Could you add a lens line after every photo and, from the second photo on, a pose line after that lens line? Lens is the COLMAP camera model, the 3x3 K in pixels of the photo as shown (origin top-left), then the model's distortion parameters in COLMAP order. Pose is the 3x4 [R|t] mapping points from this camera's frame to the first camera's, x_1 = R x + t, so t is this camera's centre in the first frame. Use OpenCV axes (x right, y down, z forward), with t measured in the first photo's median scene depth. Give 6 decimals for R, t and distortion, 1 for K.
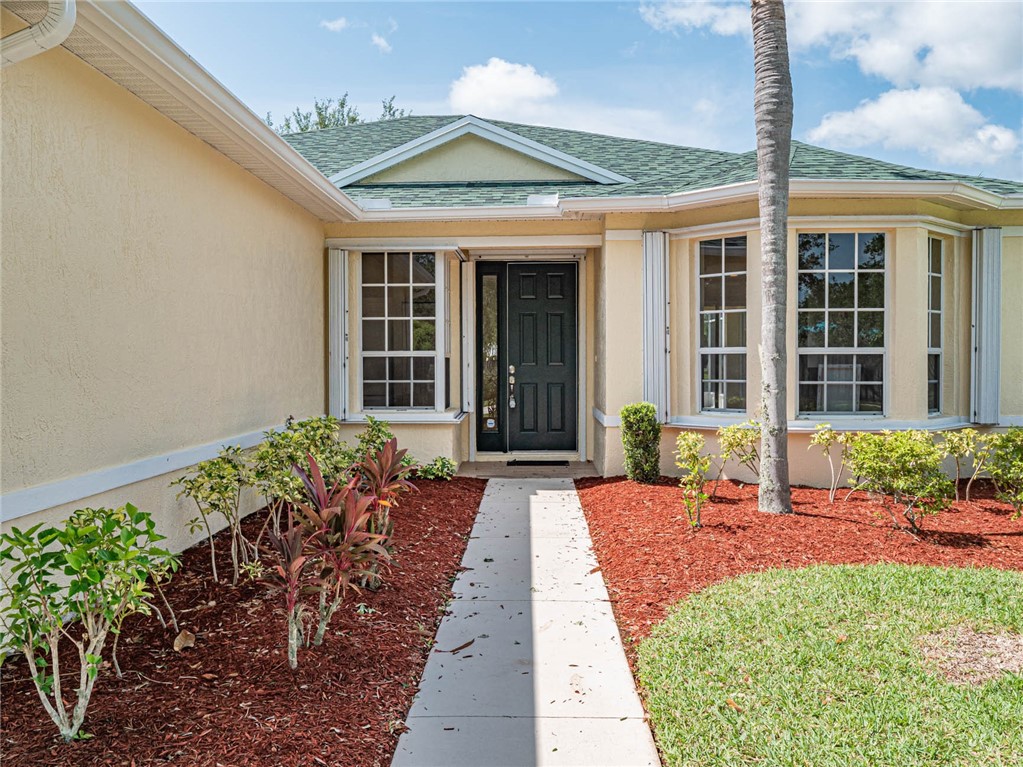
lens RADIAL K [[894.5, 0, 511.5], [0, 894.5, 383.5], [0, 0, 1]] dist [0.059900, 0.000391]
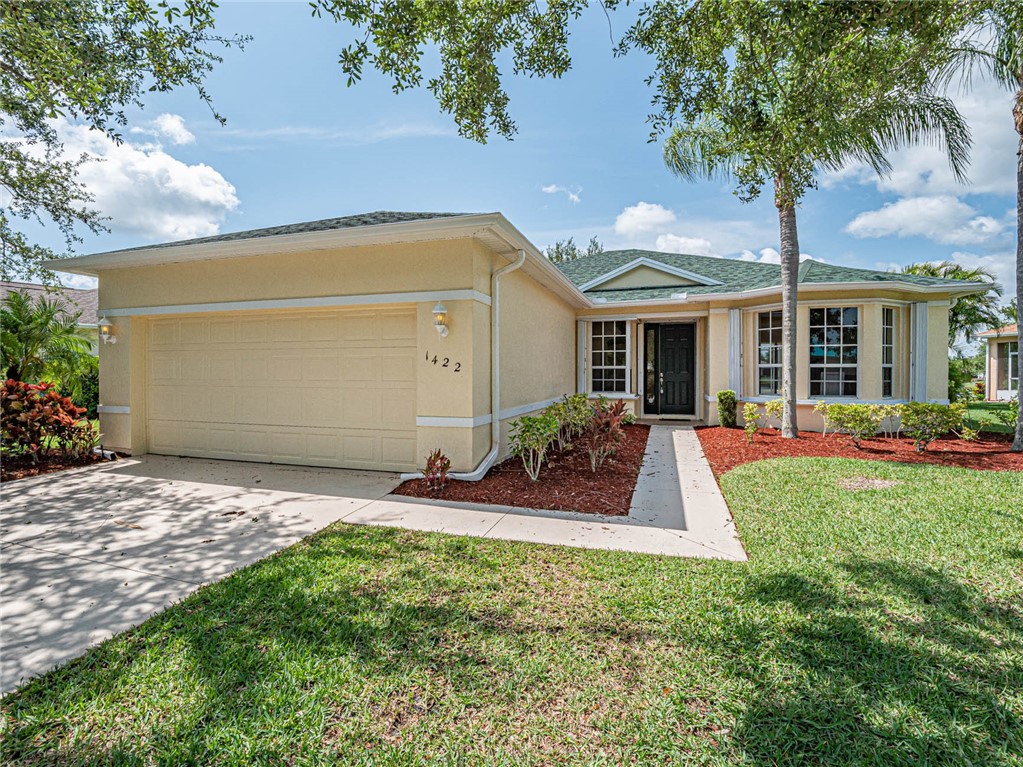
lens RADIAL K [[500.2, 0, 509.3], [0, 500.2, 378.8], [0, 0, 1]] dist [-0.002079, -0.000789]
pose [[0.960850, 0.005507, -0.277015, -0.021911], [-0.008976, 0.999896, -0.011258, 0.011807], [0.276924, 0.013304, 0.960800, -0.261936]]
